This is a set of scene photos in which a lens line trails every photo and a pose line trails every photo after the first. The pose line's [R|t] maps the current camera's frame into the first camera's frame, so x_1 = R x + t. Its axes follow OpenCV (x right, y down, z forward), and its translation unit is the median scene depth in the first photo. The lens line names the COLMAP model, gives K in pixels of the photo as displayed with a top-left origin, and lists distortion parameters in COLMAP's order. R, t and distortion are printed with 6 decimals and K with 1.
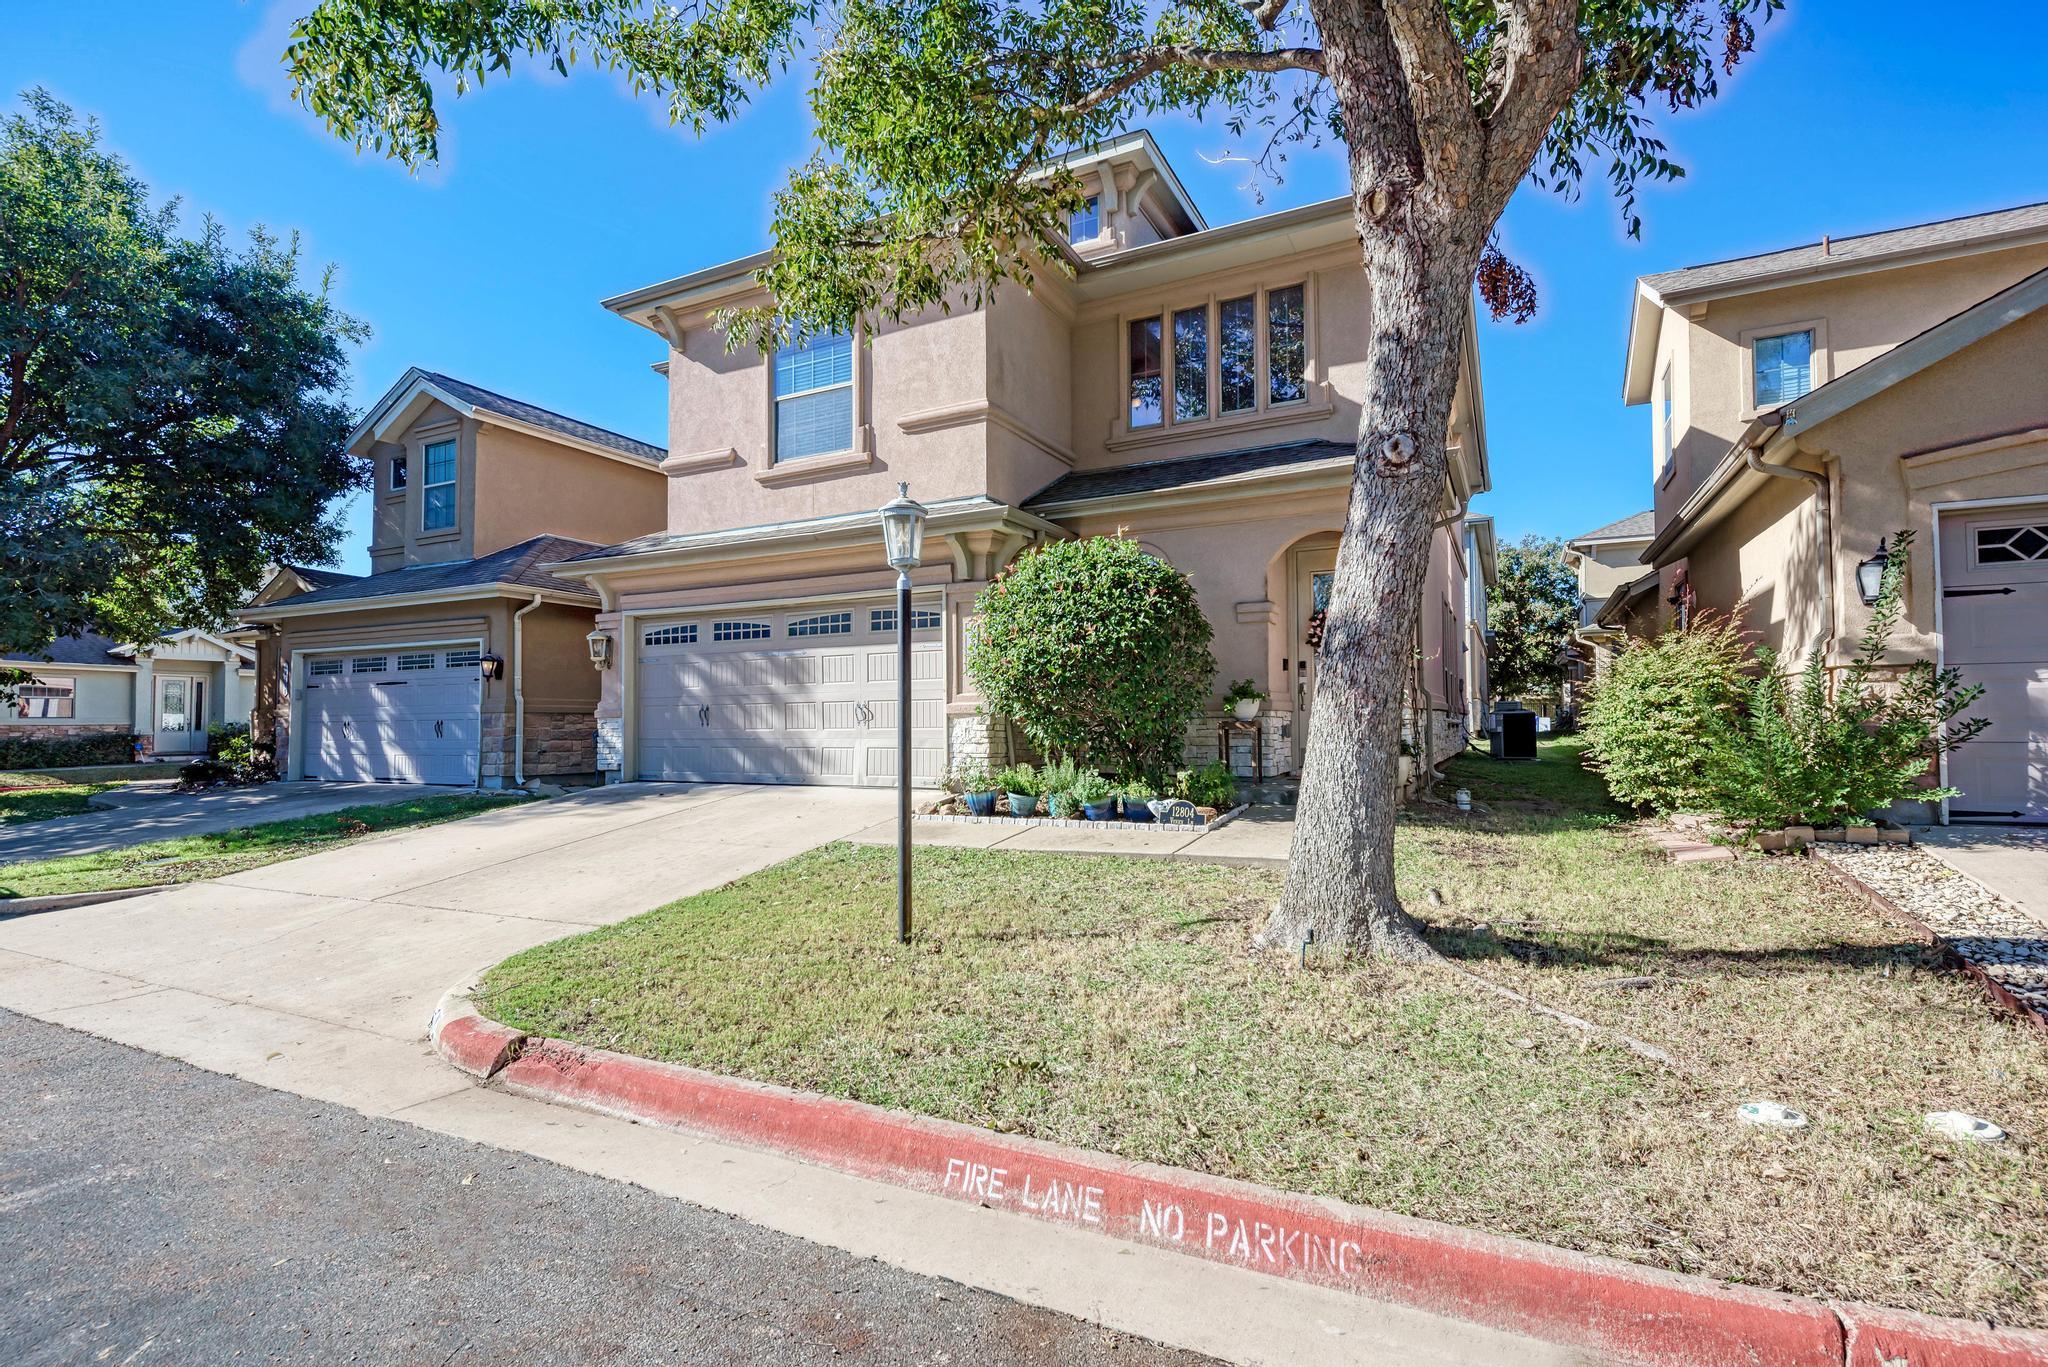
lens RADIAL K [[950.7, 0, 1022.3], [0, 950.7, 694.3], [0, 0, 1]] dist [0.001798, 0.000041]
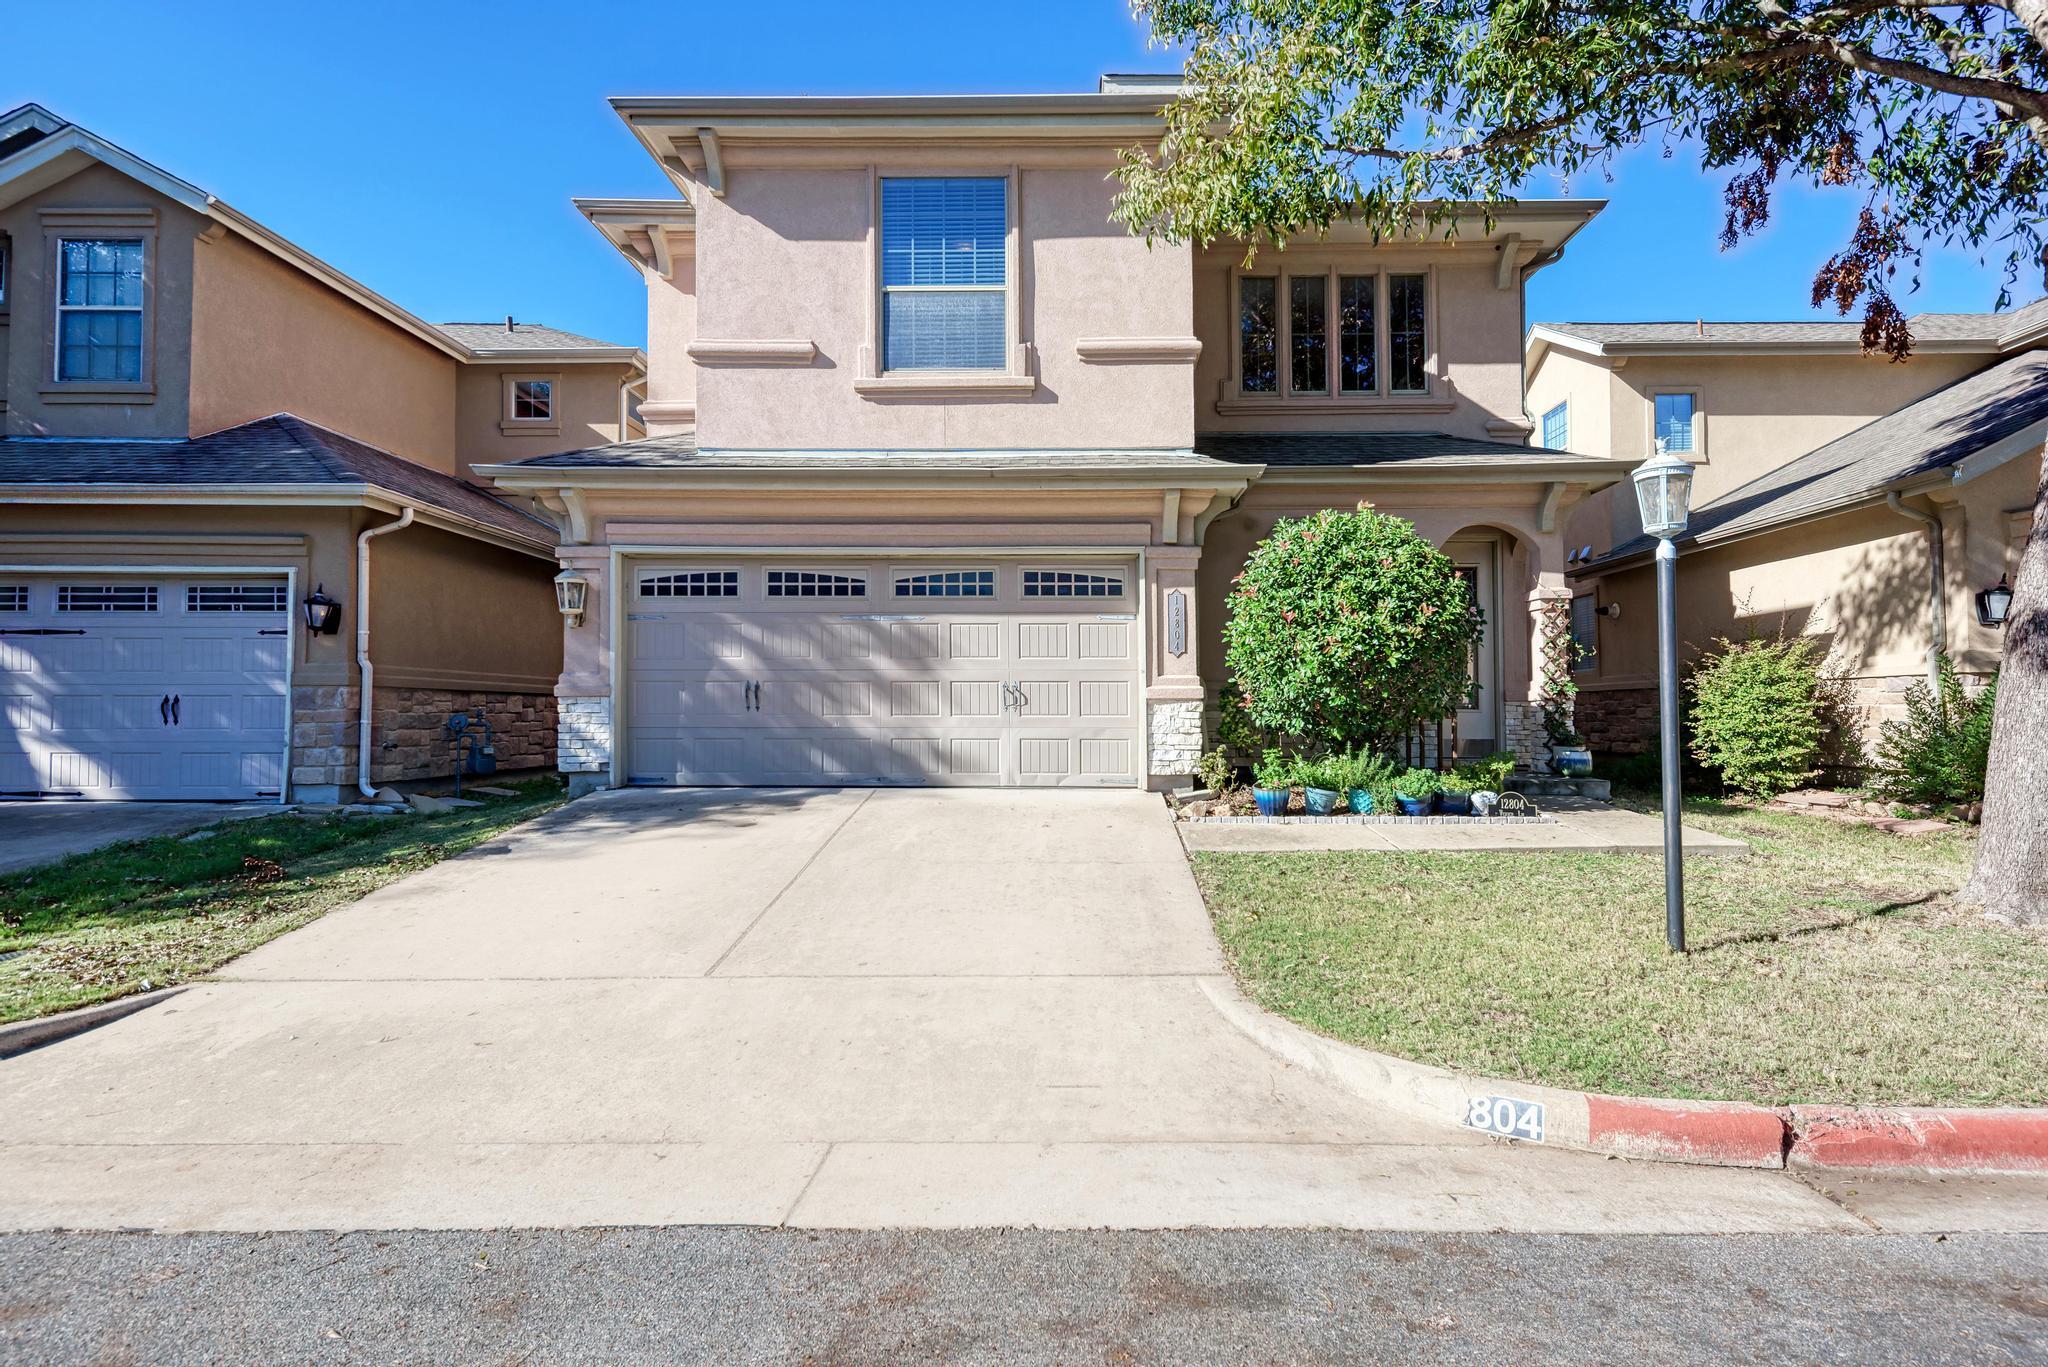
lens RADIAL K [[1048.4, 0, 1024.0], [0, 1048.4, 683.5], [0, 0, 1]] dist [0.006793, 0.001915]
pose [[0.895061, 0.023778, 0.445309, -0.532051], [-0.023129, 0.999709, -0.006892, 0.014230], [-0.445344, -0.004130, 0.895350, 0.184552]]
